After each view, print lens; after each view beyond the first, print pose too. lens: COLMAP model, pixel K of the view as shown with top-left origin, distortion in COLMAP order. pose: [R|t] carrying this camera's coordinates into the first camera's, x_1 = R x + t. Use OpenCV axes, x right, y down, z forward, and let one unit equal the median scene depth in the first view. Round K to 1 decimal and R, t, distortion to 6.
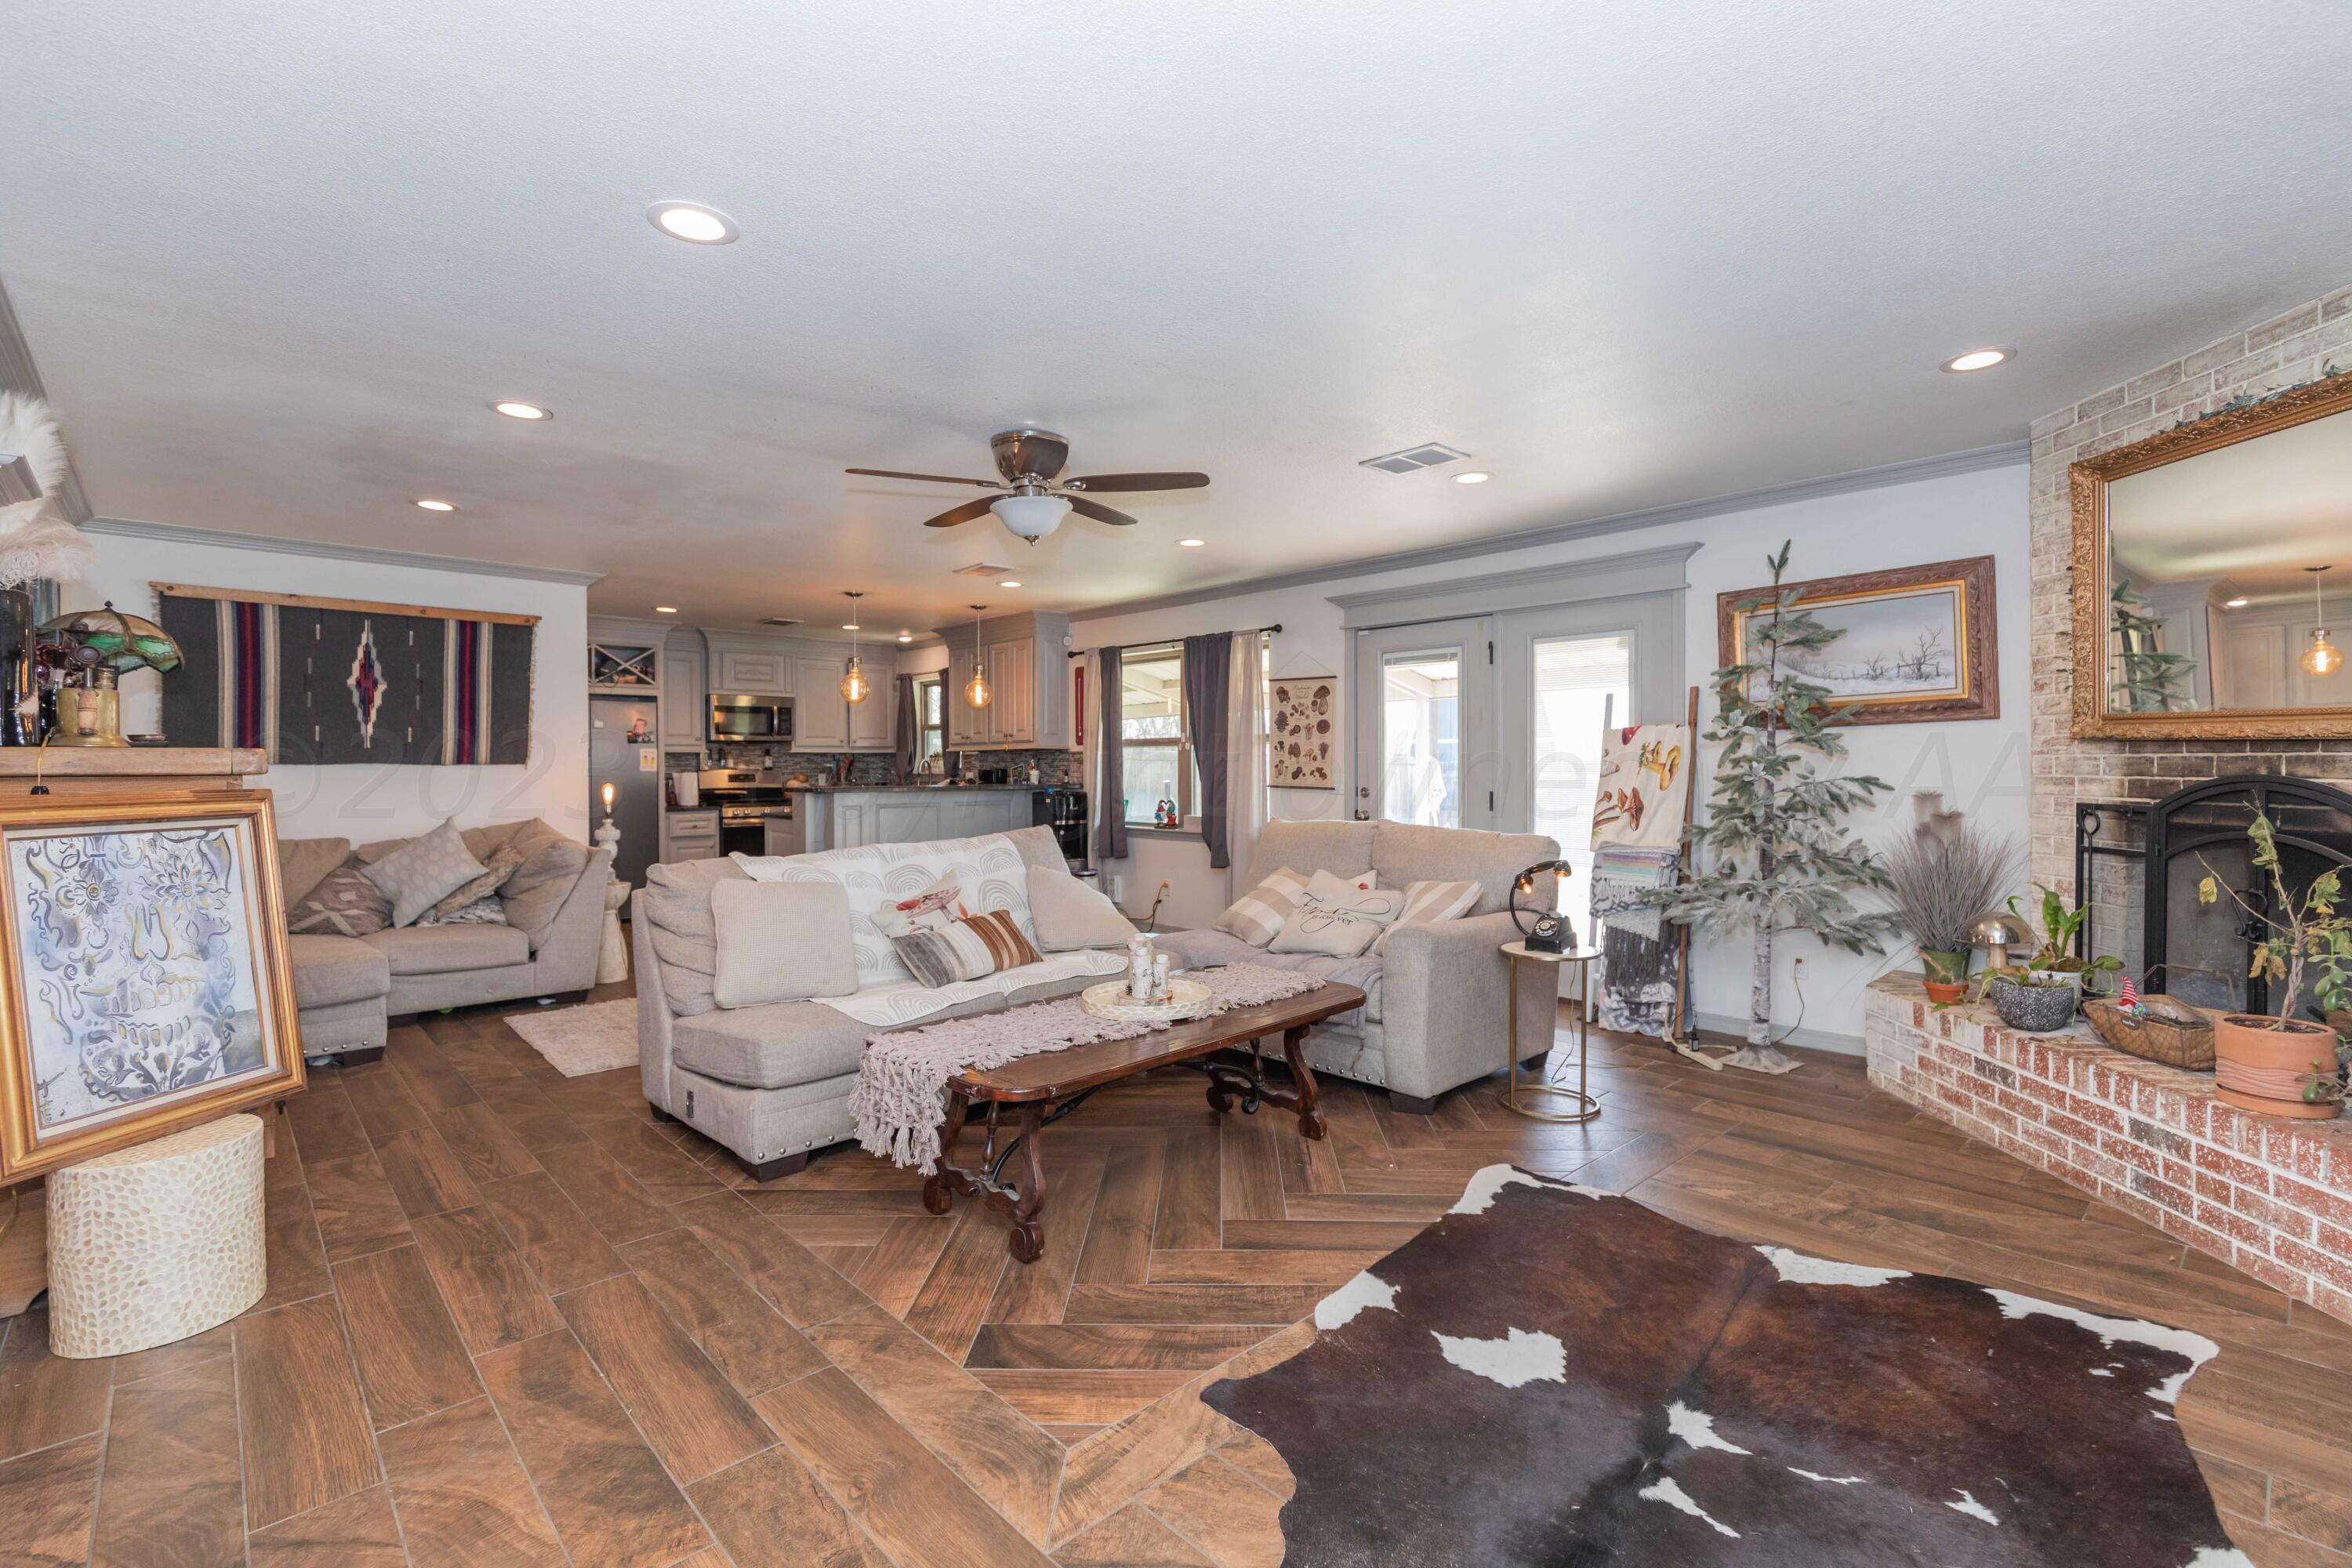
lens RADIAL K [[1053.2, 0, 1184.2], [0, 1053.2, 773.1], [0, 0, 1]] dist [0.009552, -0.003963]
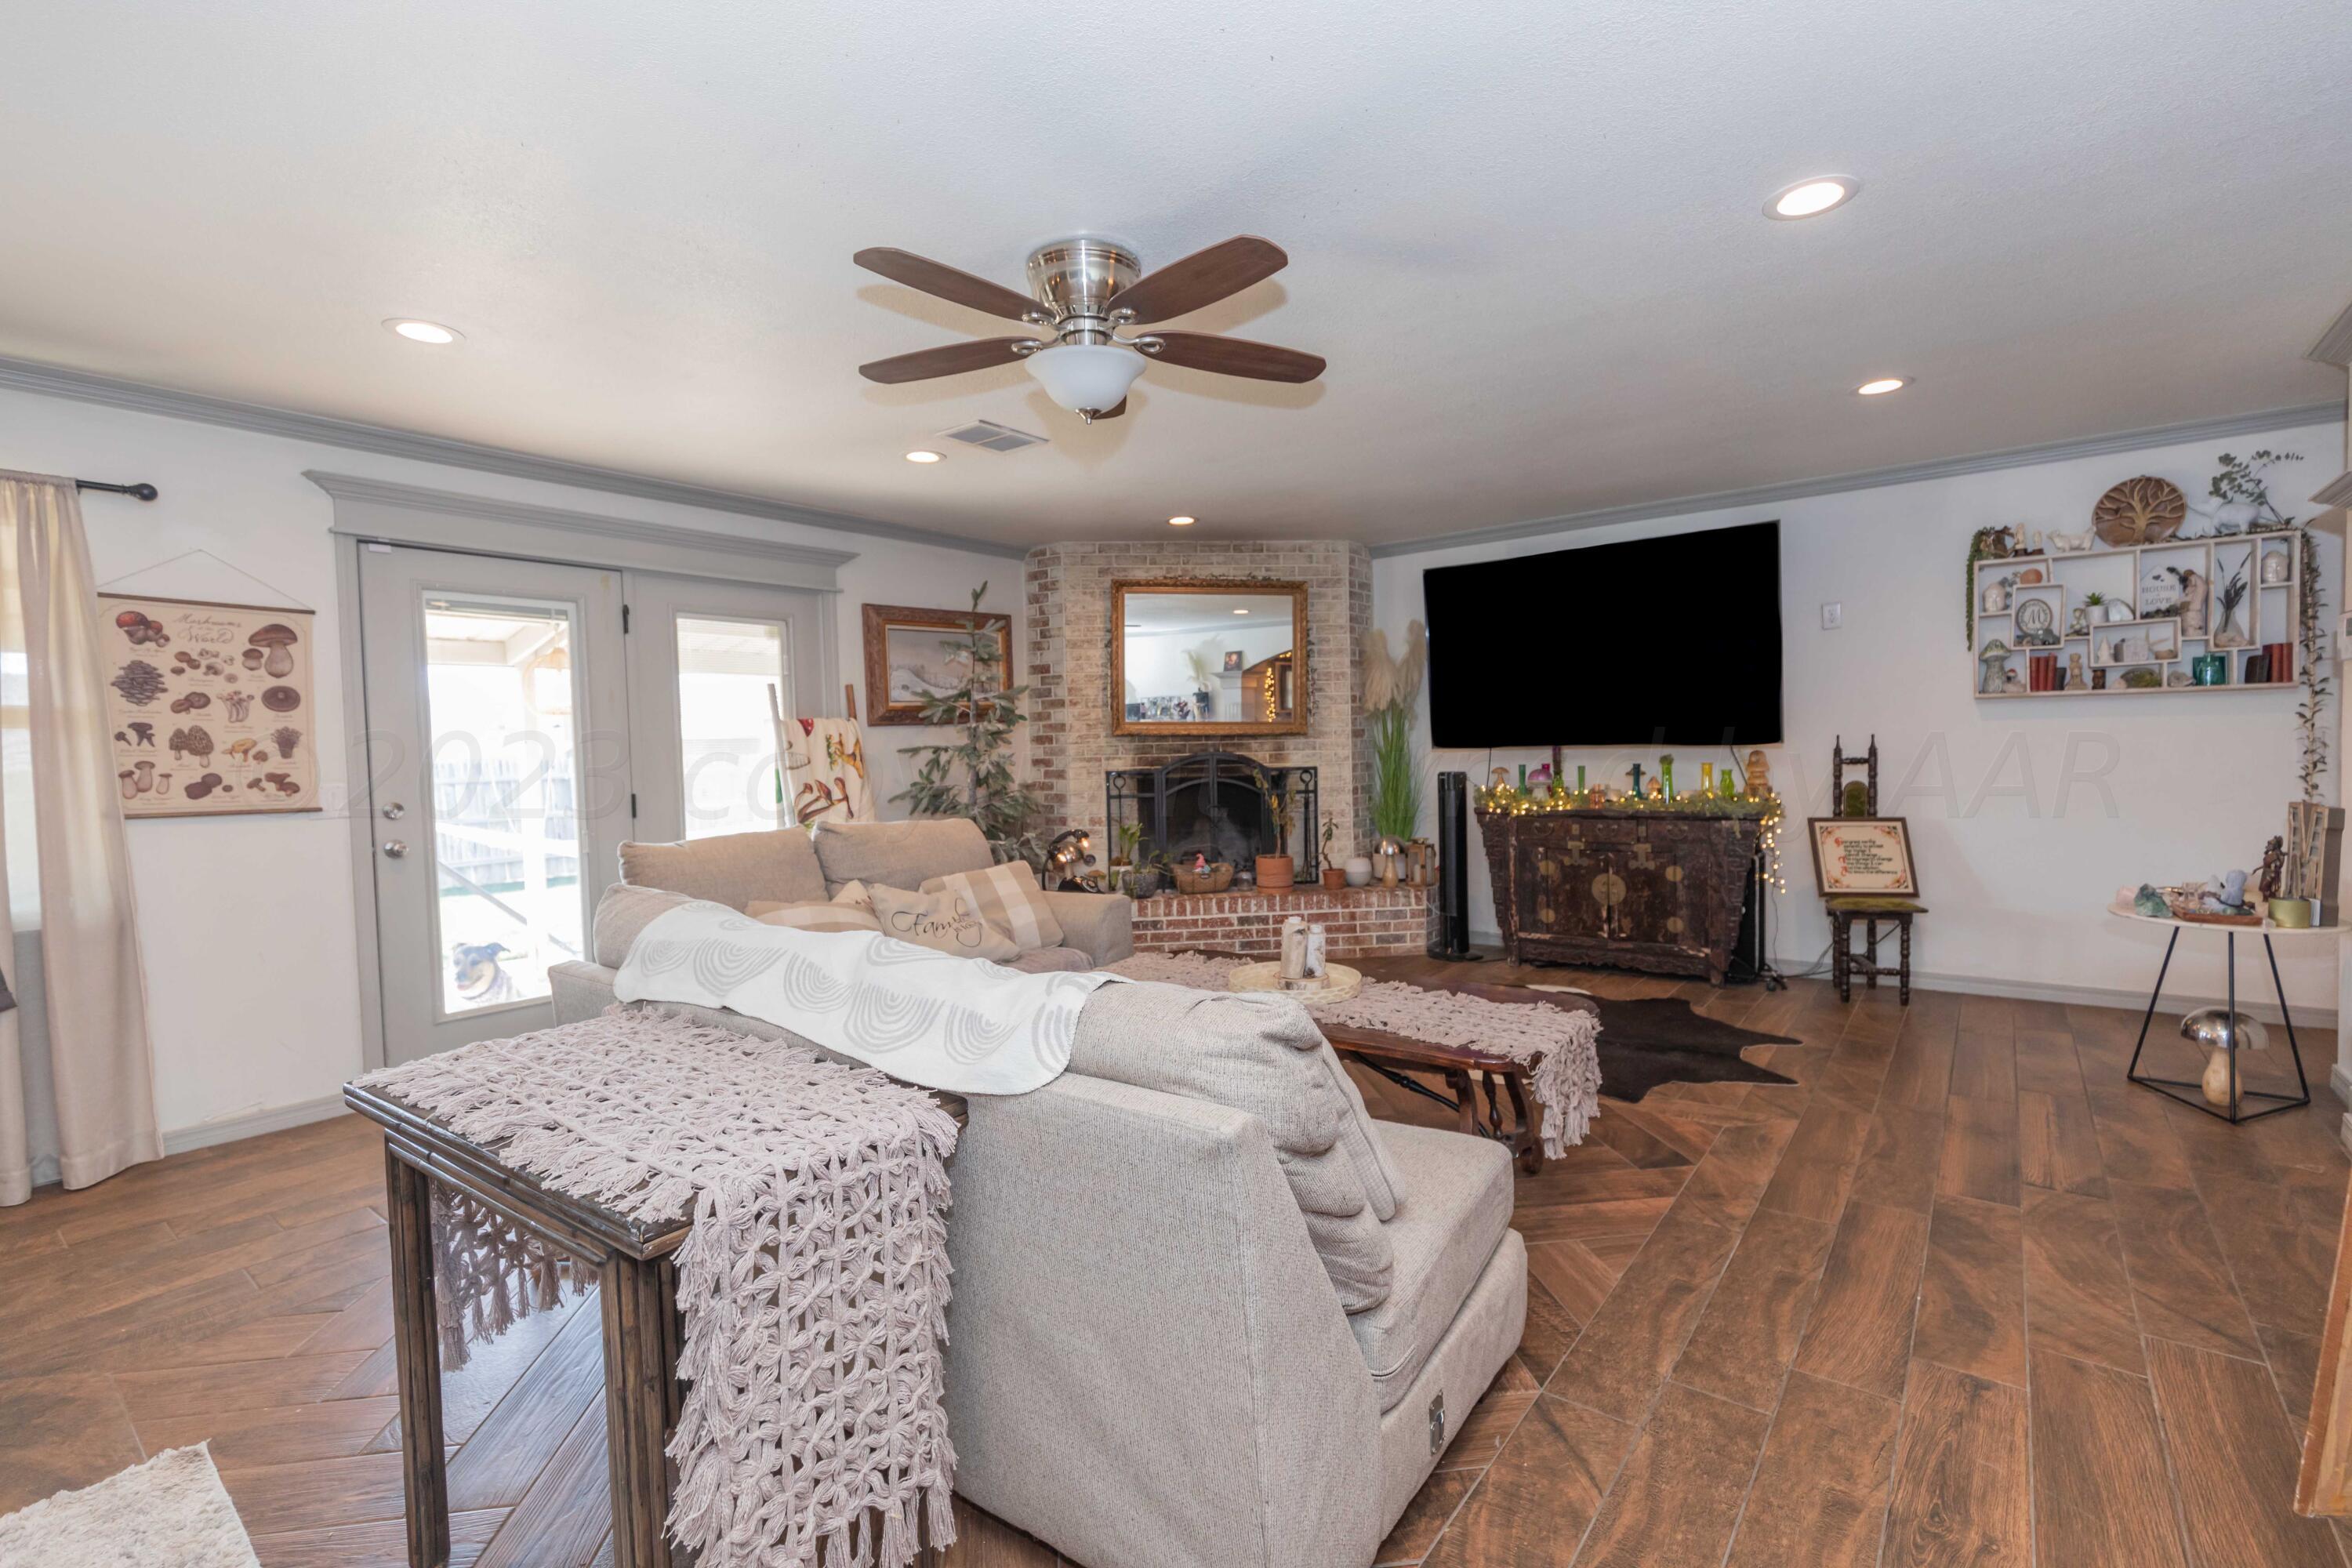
lens RADIAL K [[1048.2, 0, 1180.1], [0, 1048.2, 784.7], [0, 0, 1]] dist [0.007774, -0.001493]
pose [[-0.153128, -0.029221, 0.987774, -0.943423], [0.032205, 0.998884, 0.034542, -0.006099], [-0.987681, 0.037101, -0.152016, 1.204910]]
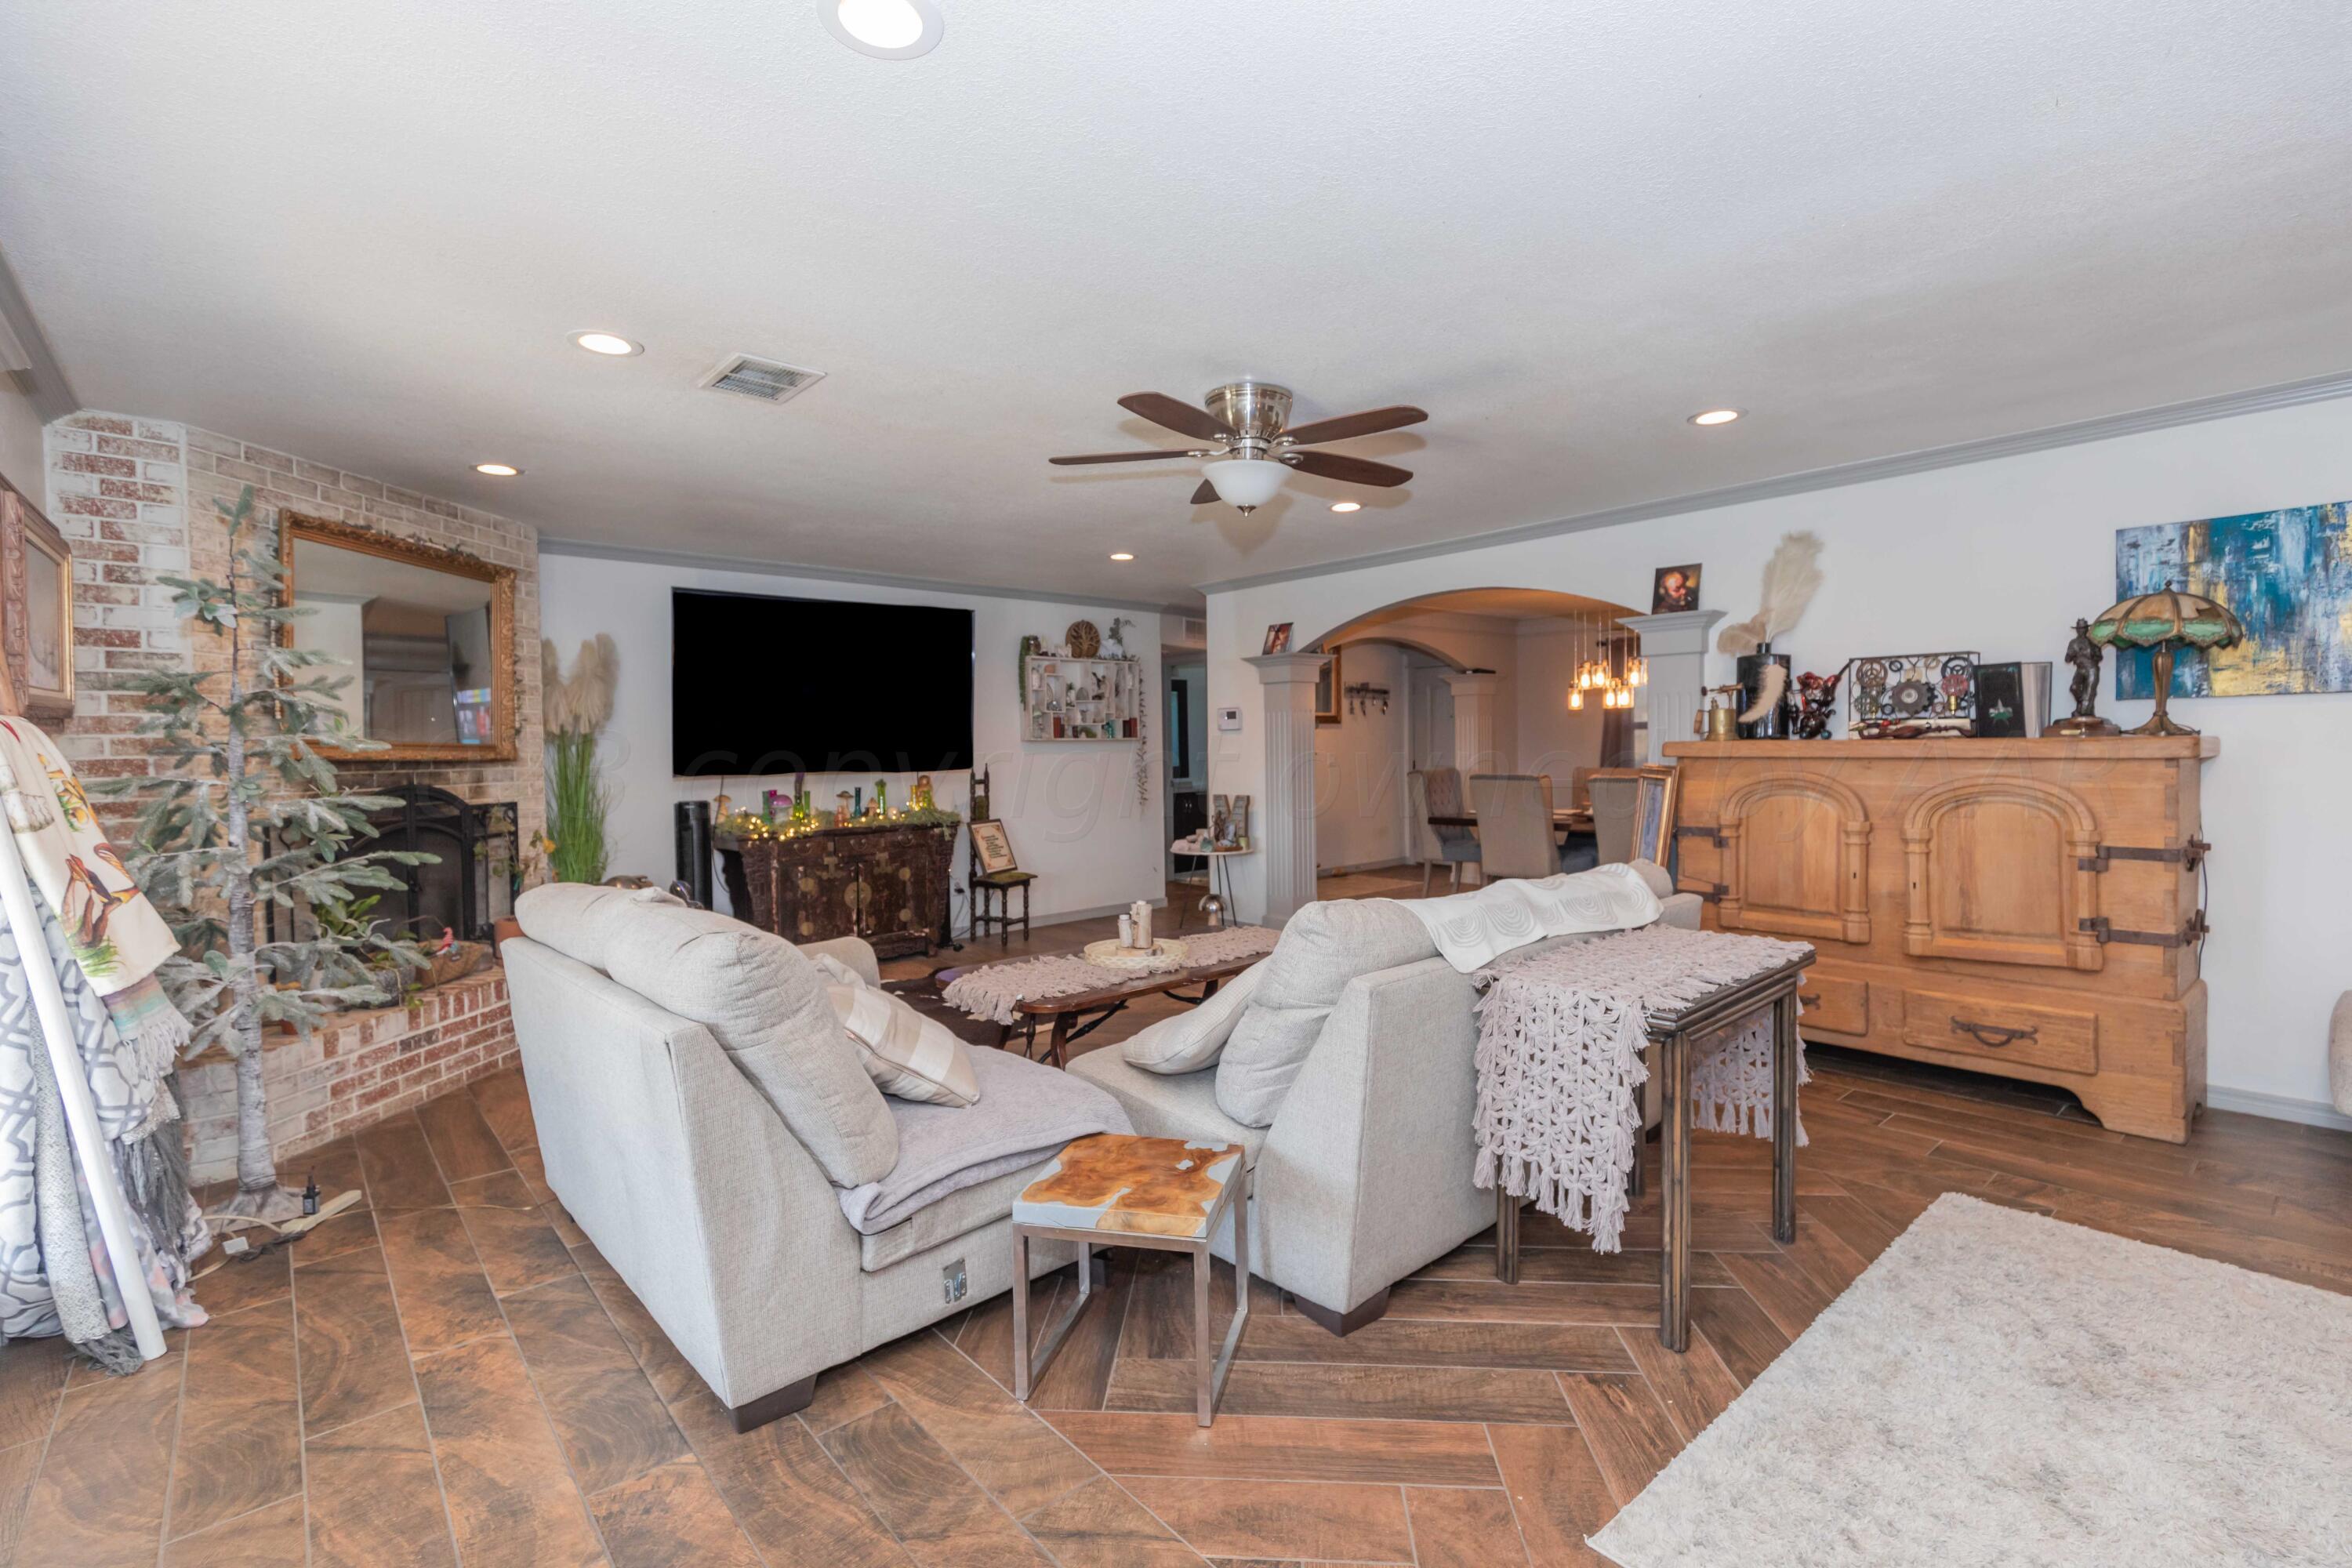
lens RADIAL K [[1053.2, 0, 1184.2], [0, 1053.2, 773.1], [0, 0, 1]] dist [0.009552, -0.003963]
pose [[-0.999310, 0.019827, 0.031394, -0.128092], [0.020864, 0.999236, 0.033046, -0.036433], [-0.030715, 0.033679, -0.998961, 2.149768]]
